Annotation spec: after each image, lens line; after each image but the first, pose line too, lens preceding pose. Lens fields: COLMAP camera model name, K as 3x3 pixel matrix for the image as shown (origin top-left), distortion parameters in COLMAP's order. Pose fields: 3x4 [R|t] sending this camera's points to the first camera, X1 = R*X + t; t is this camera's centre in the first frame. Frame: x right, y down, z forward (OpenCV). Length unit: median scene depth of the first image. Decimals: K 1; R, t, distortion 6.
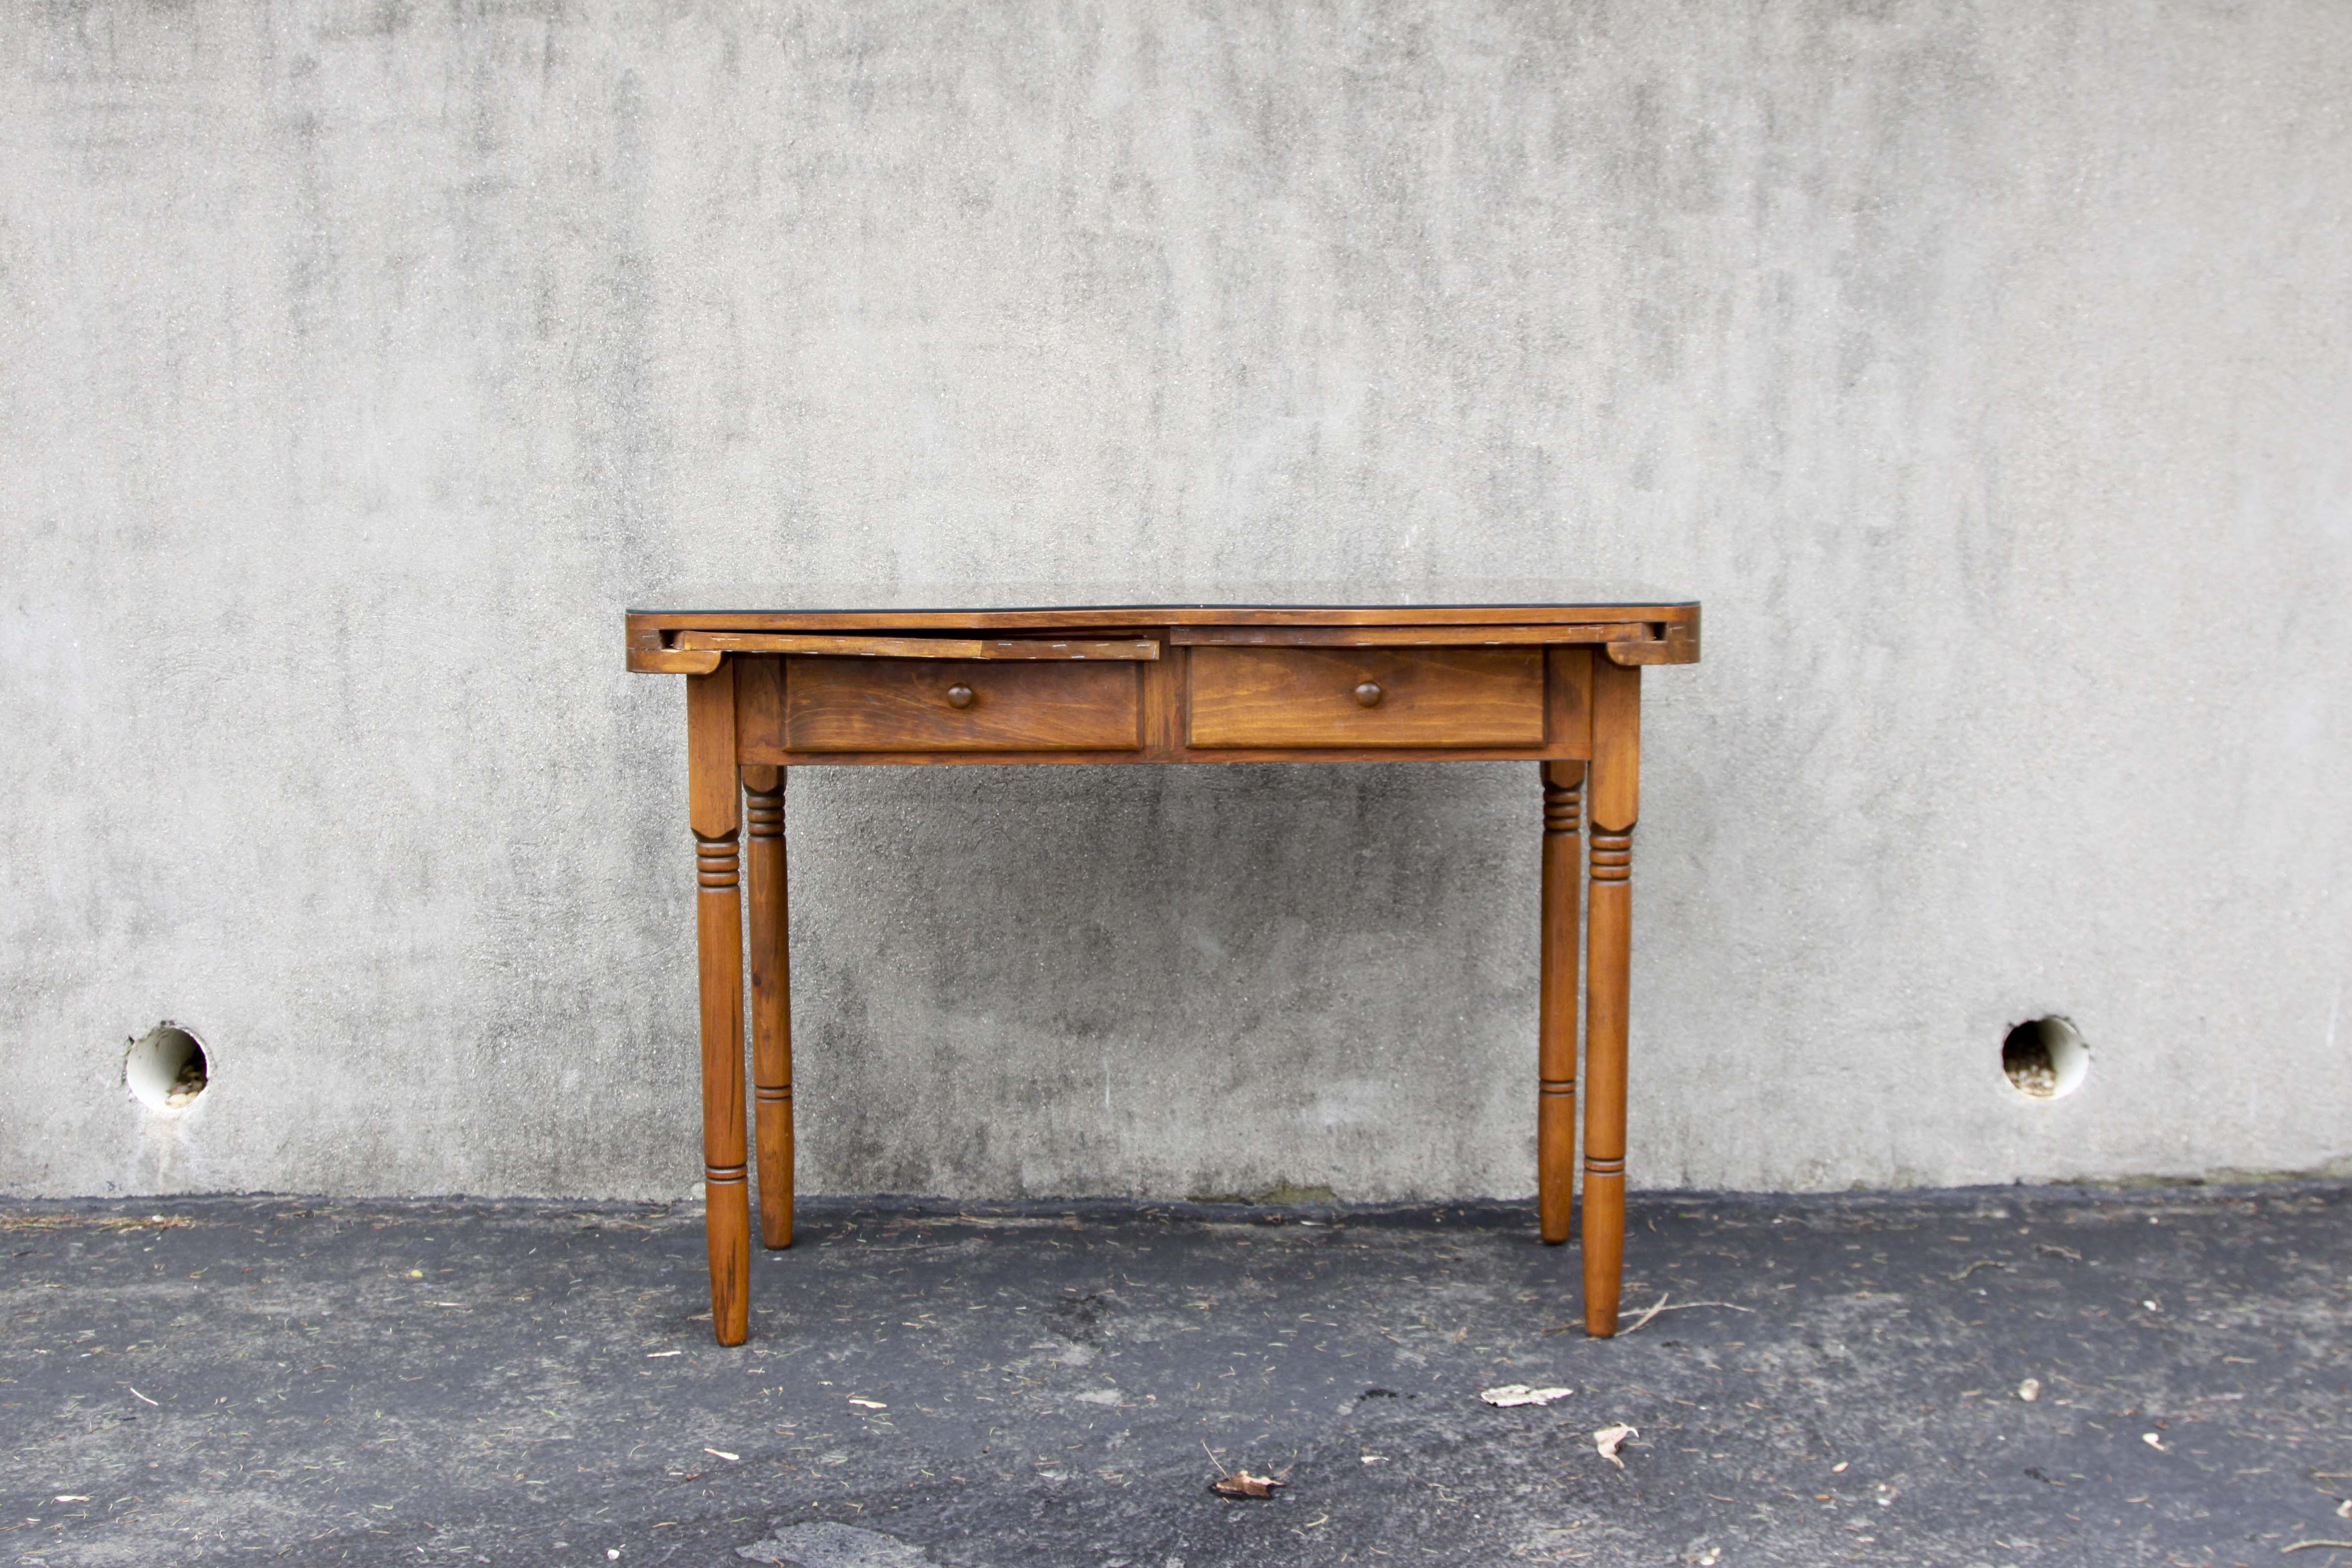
lens RADIAL K [[2636.7, 0, 1208.8], [0, 2636.7, 784.7], [0, 0, 1]] dist [-0.109237, 0.000000]
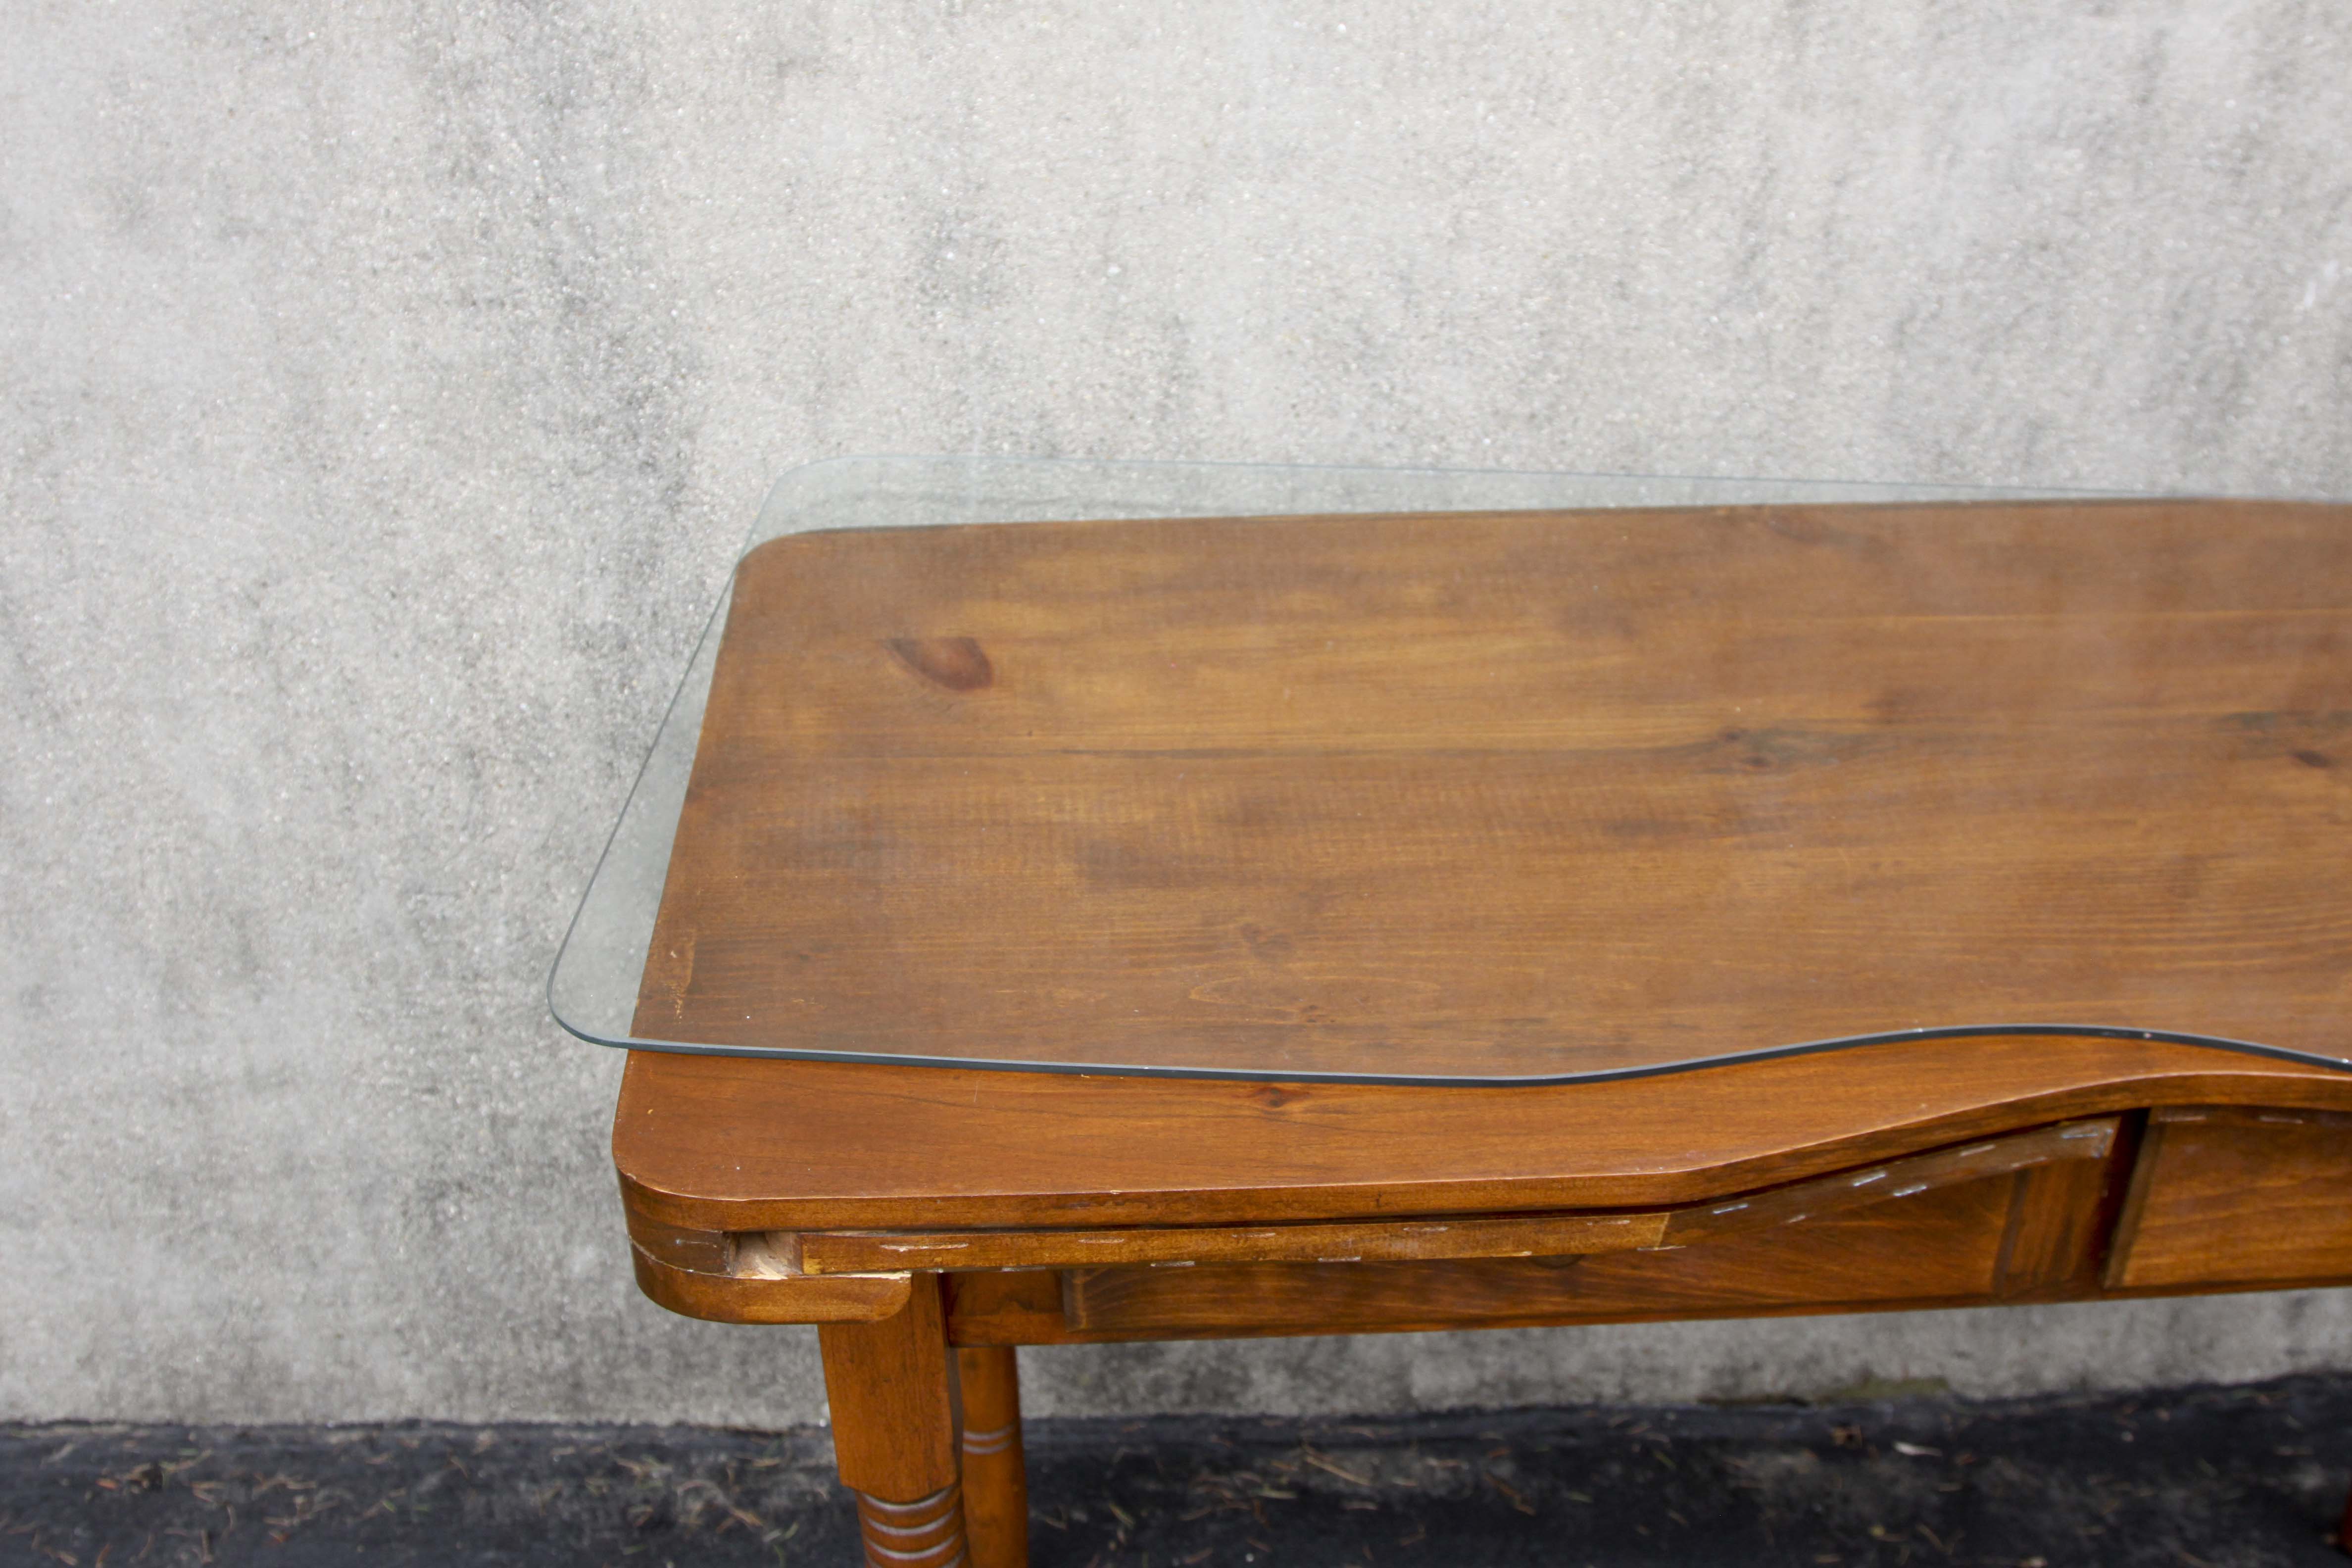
lens RADIAL K [[2453.2, 0, 1217.1], [0, 2453.2, 780.0], [0, 0, 1]] dist [-0.118989, 0.000000]
pose [[0.999790, -0.014085, 0.014856, -0.120687], [0.006139, 0.898589, 0.438748, -0.199097], [-0.019529, -0.438565, 0.898487, 0.599867]]
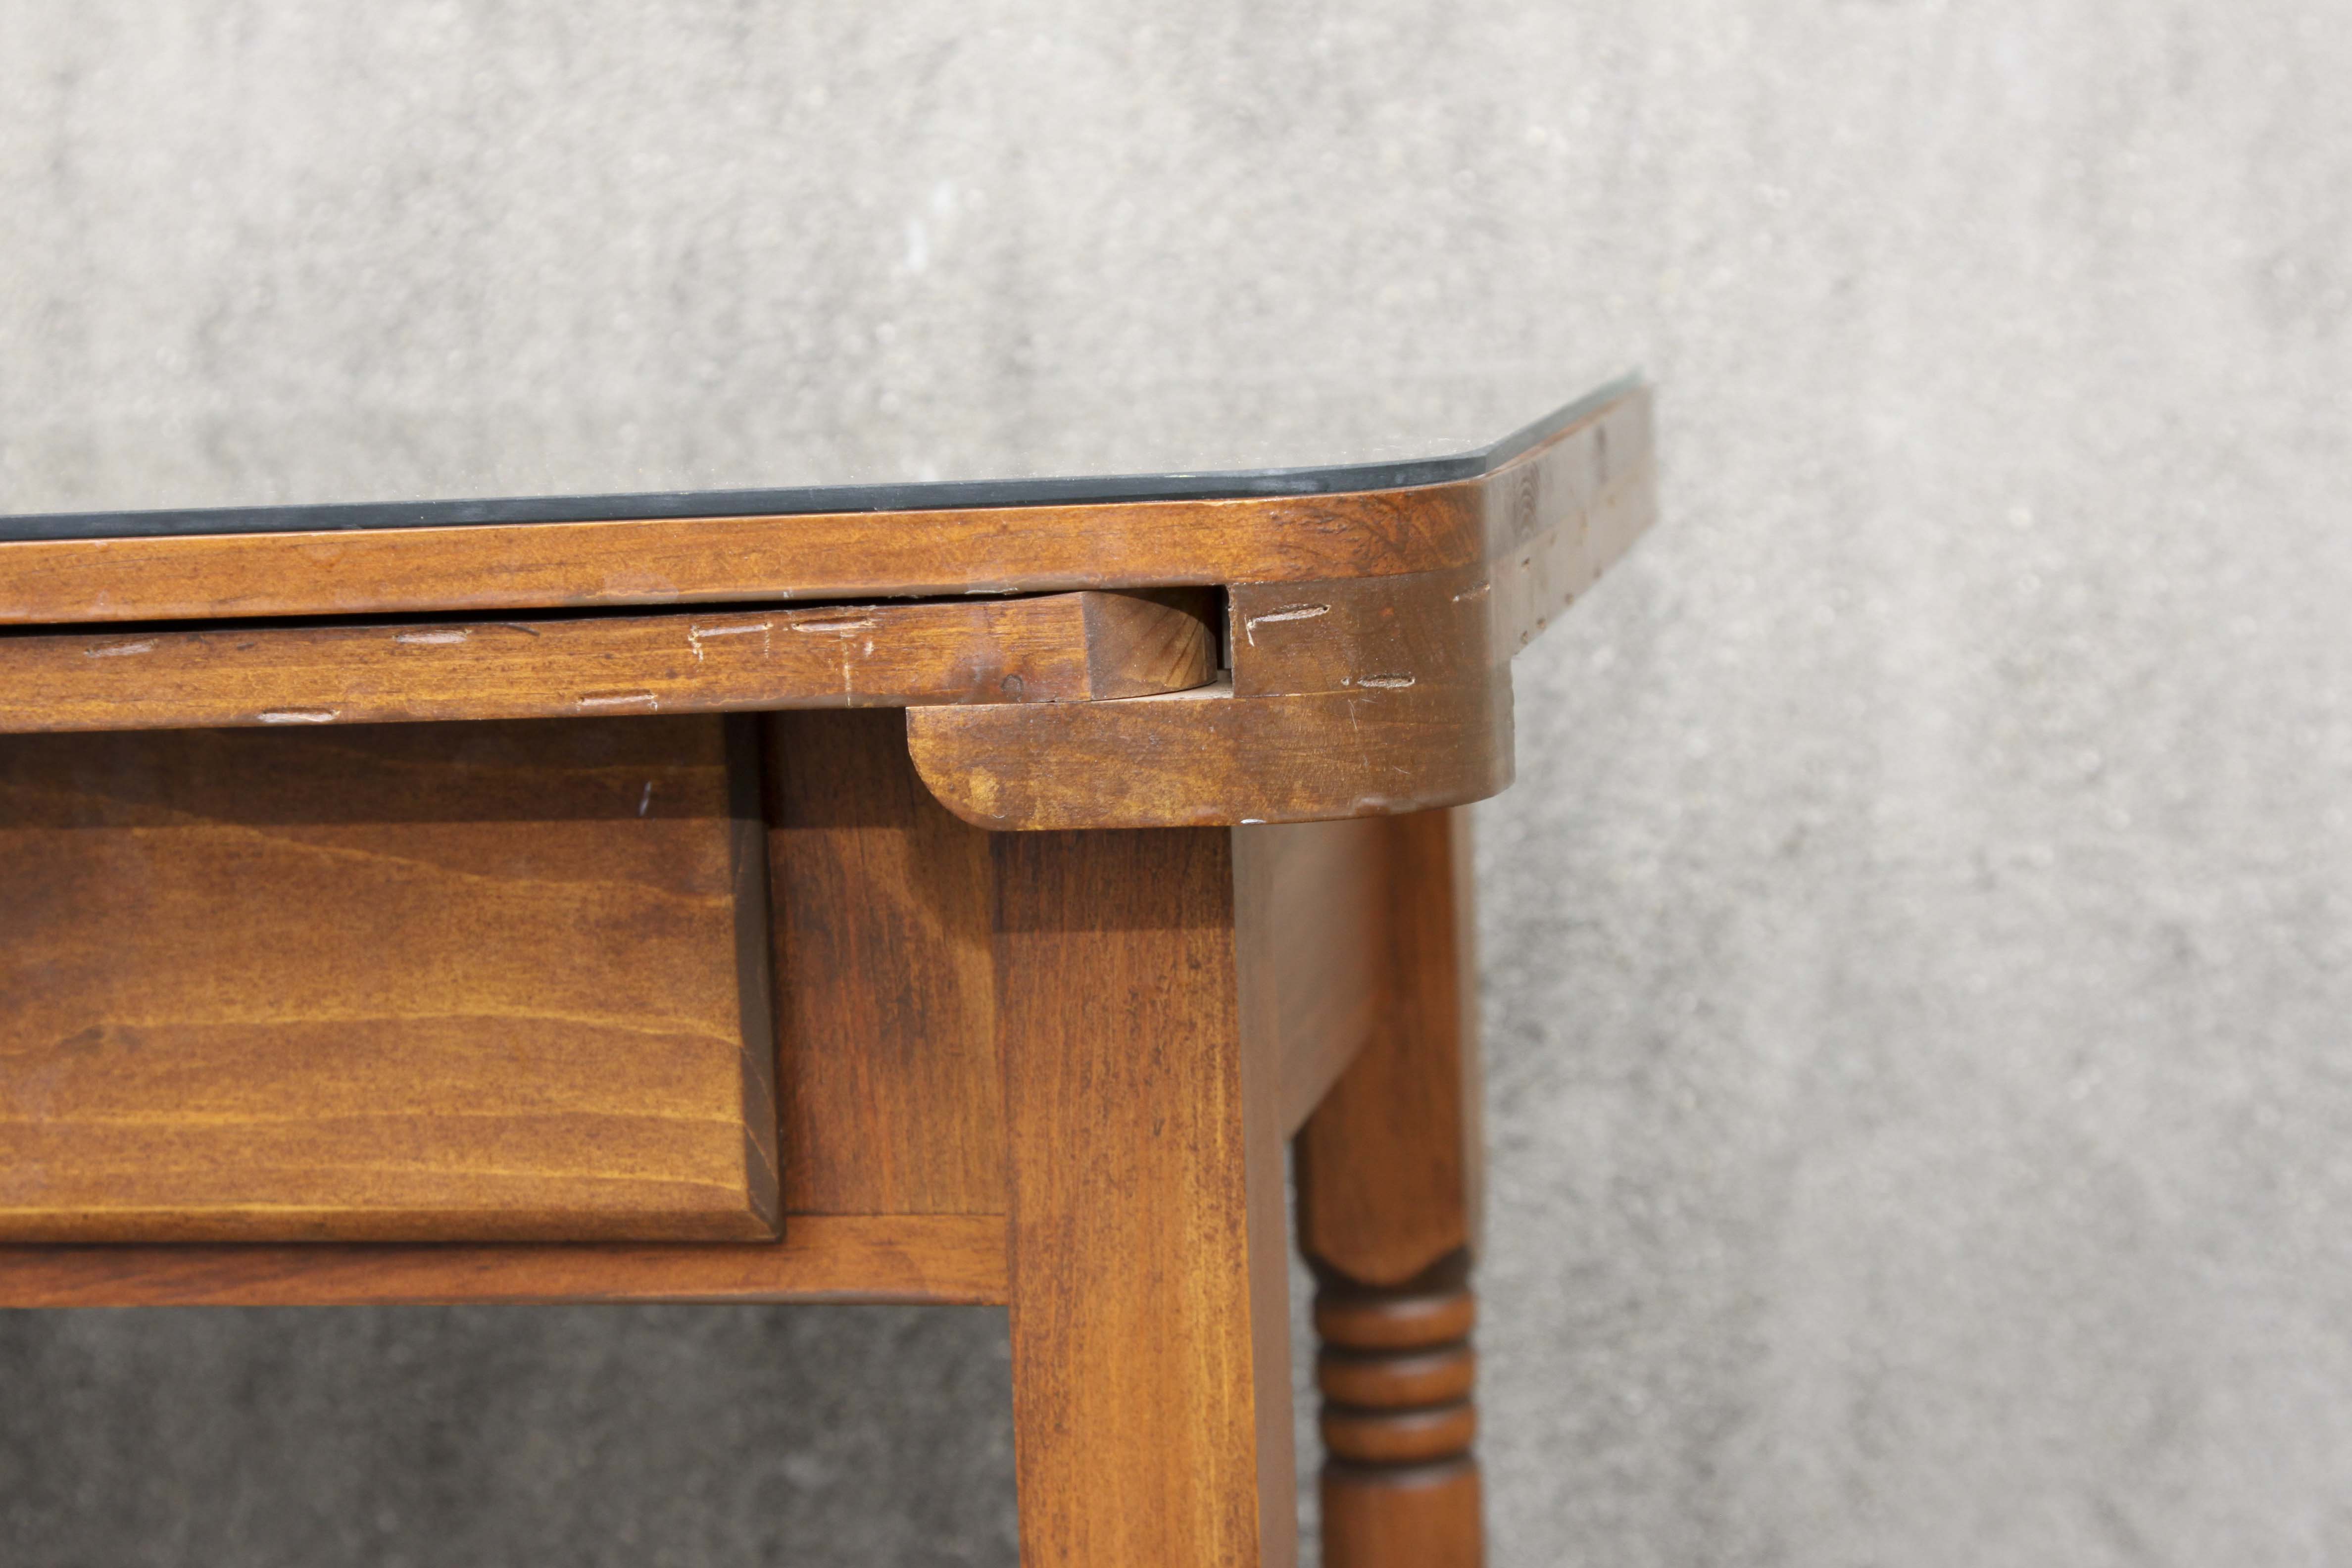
lens RADIAL K [[4763.1, 0, 1182.6], [0, 4763.1, 773.2], [0, 0, 1]] dist [0.088904, 0.000000]
pose [[0.981310, -0.012969, -0.191994, 0.188230], [0.011403, 0.999892, -0.009259, -0.037591], [0.192094, 0.006897, 0.981352, 0.556774]]
